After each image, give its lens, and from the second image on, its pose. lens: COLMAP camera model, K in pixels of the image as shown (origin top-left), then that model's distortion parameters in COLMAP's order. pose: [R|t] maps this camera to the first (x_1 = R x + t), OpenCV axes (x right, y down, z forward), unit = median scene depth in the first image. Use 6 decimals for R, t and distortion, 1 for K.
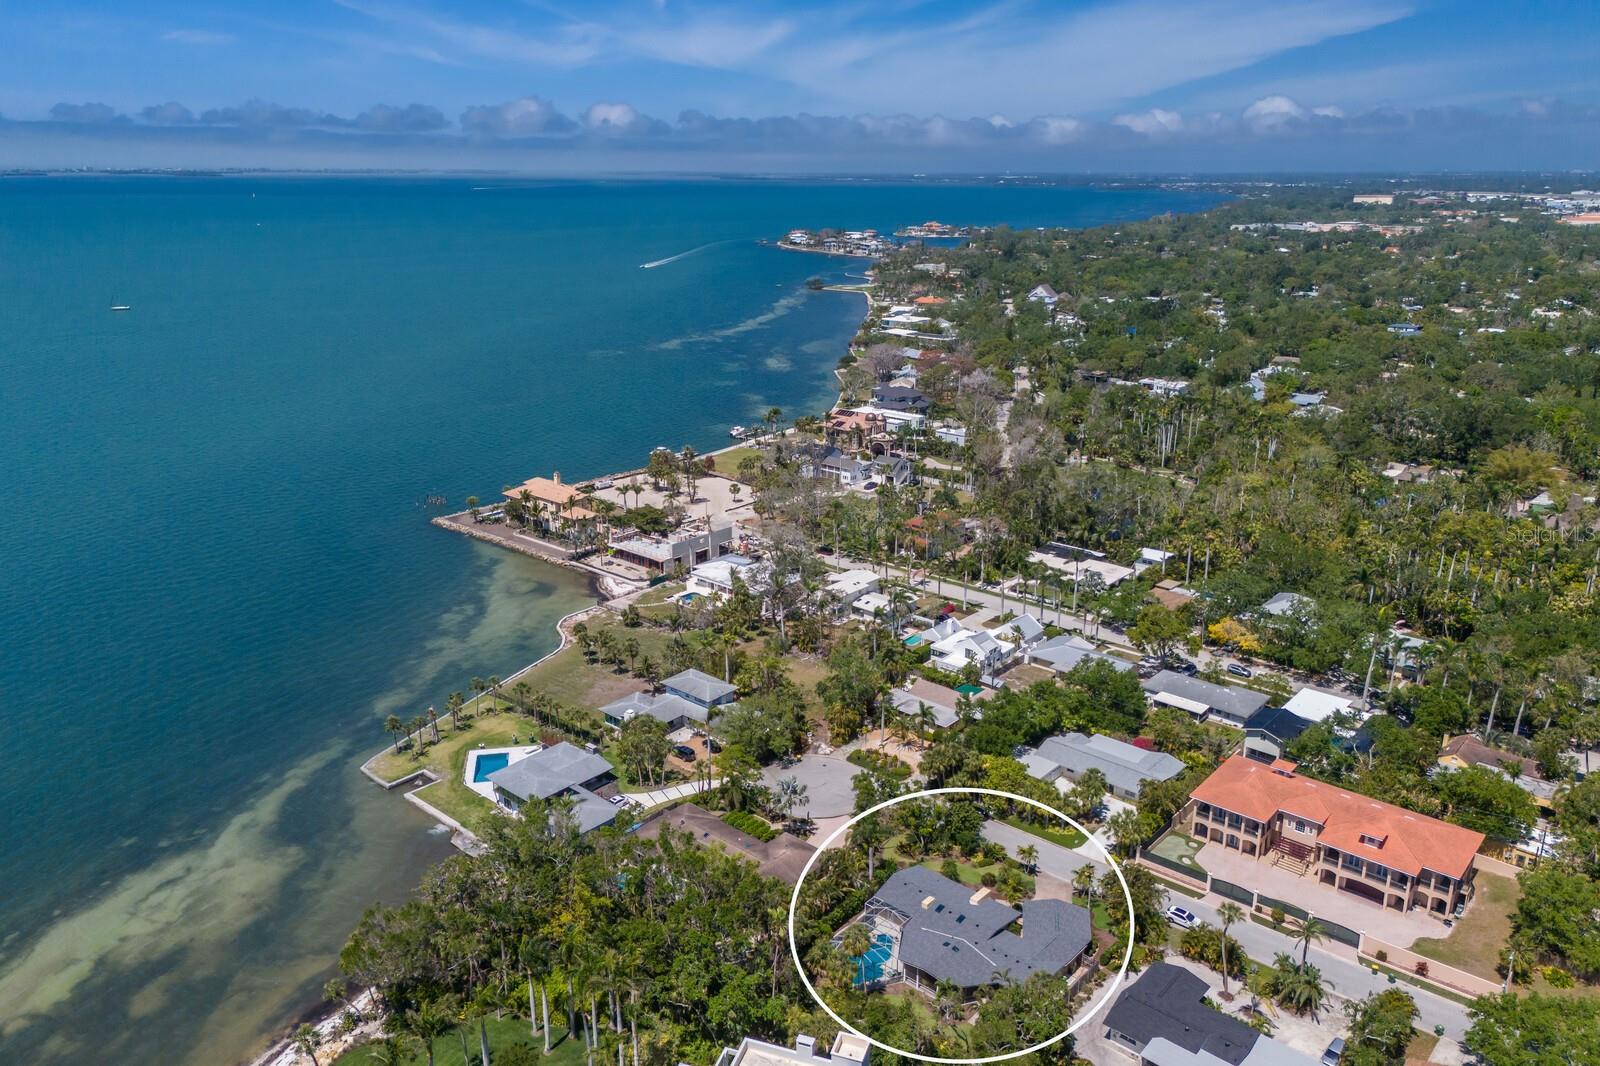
lens RADIAL K [[1174.7, 0, 800.0], [0, 1174.7, 533.0], [0, 0, 1]] dist [0.112742, -0.116946]
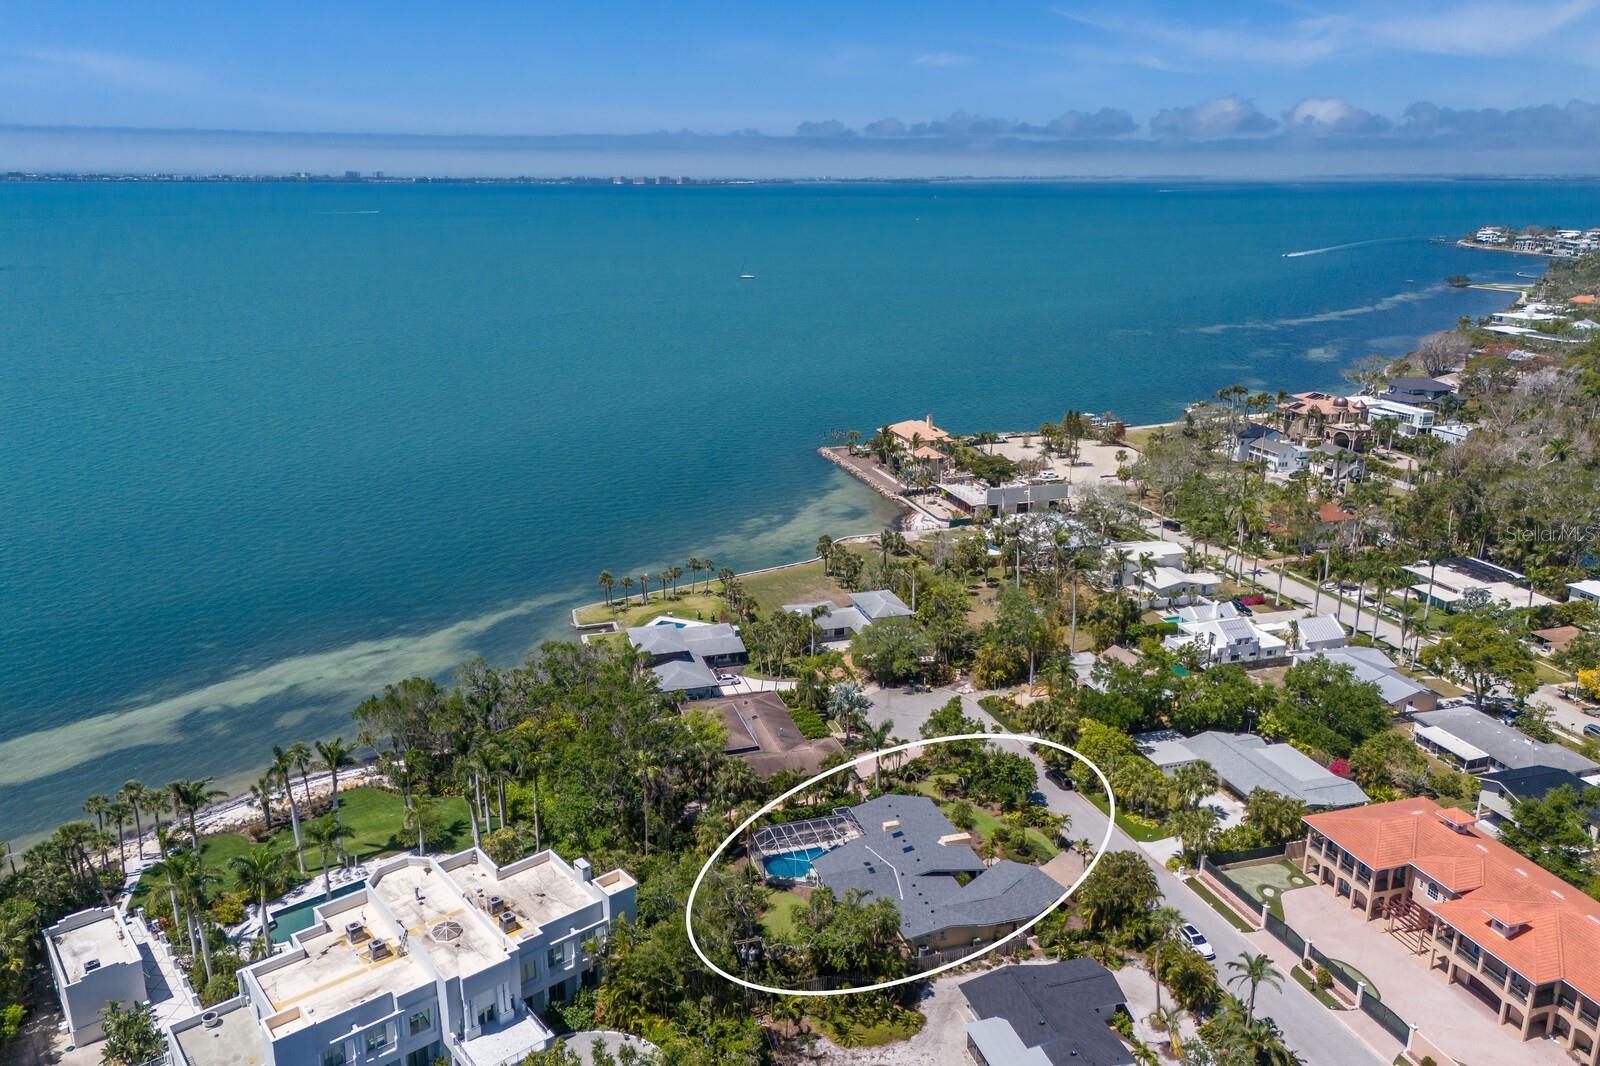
lens RADIAL K [[1174.7, 0, 800.0], [0, 1174.7, 533.0], [0, 0, 1]] dist [0.112742, -0.116946]
pose [[0.851760, 0.147962, -0.502605, 0.243456], [-0.151359, 0.987883, 0.034317, 0.033544], [0.501592, 0.046844, 0.863835, 0.082745]]
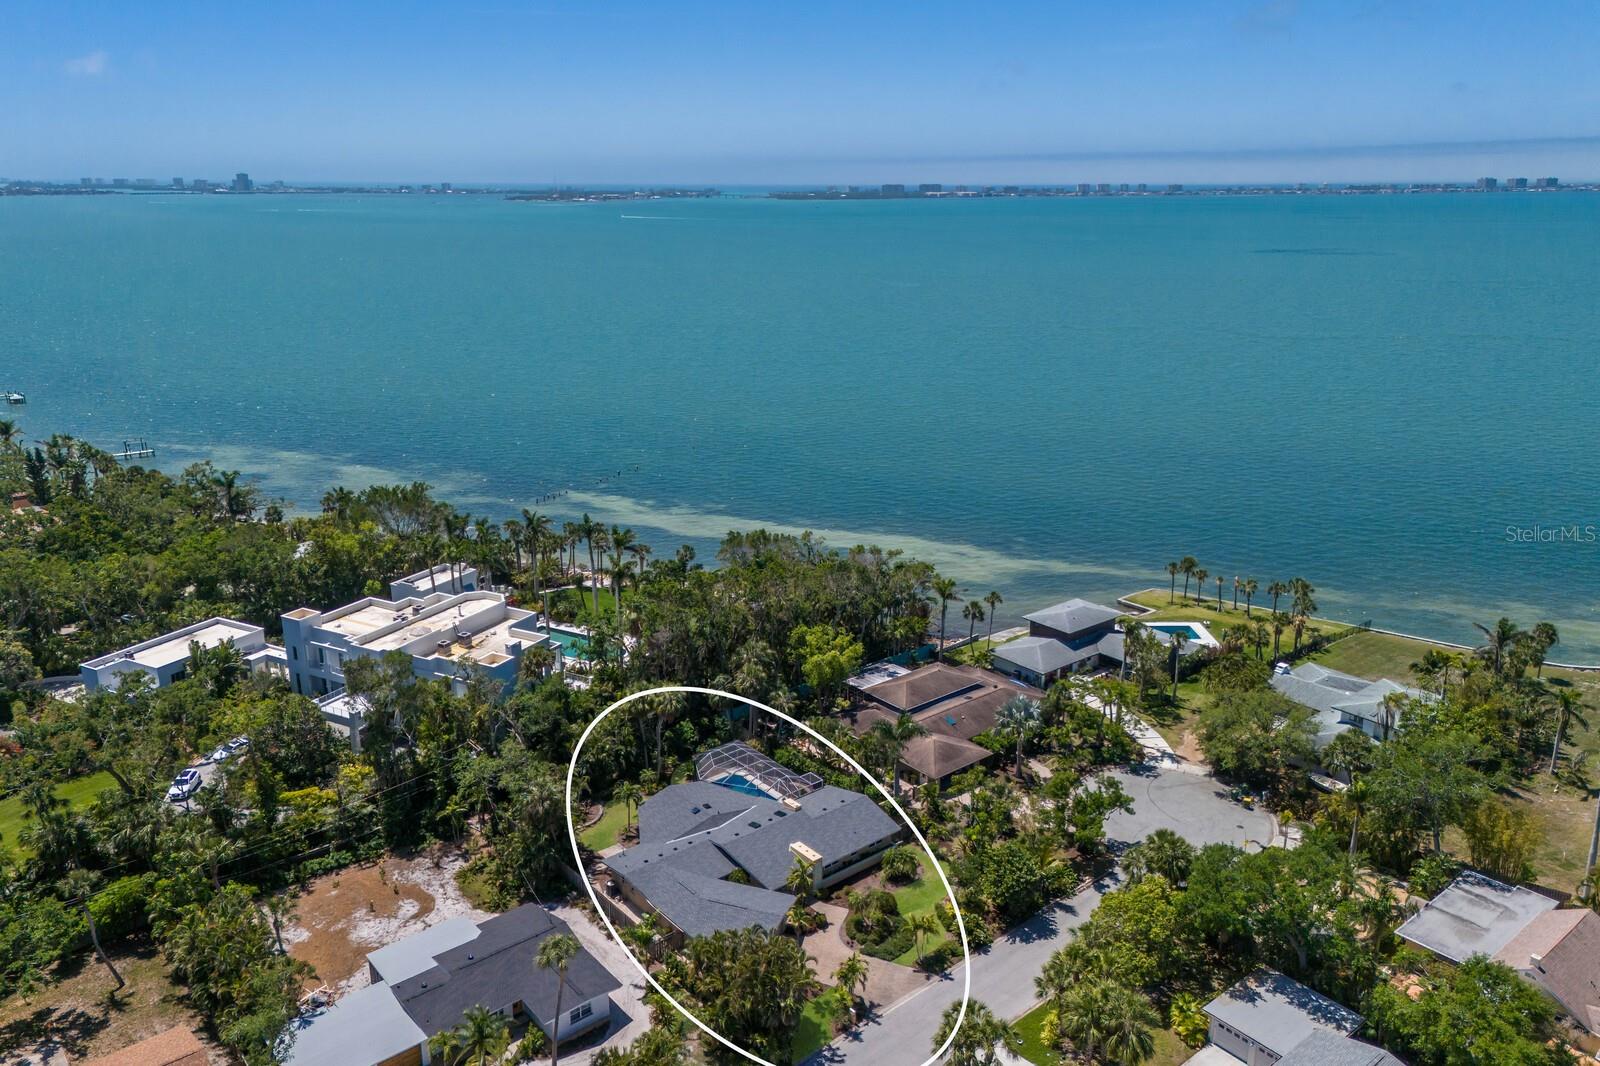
lens RADIAL K [[1174.7, 0, 800.0], [0, 1174.7, 533.0], [0, 0, 1]] dist [0.112742, -0.116946]
pose [[-0.159980, 0.278943, -0.946888, 0.407629], [-0.284605, 0.905474, 0.314827, -0.052229], [0.945202, 0.319855, -0.065469, 0.497097]]
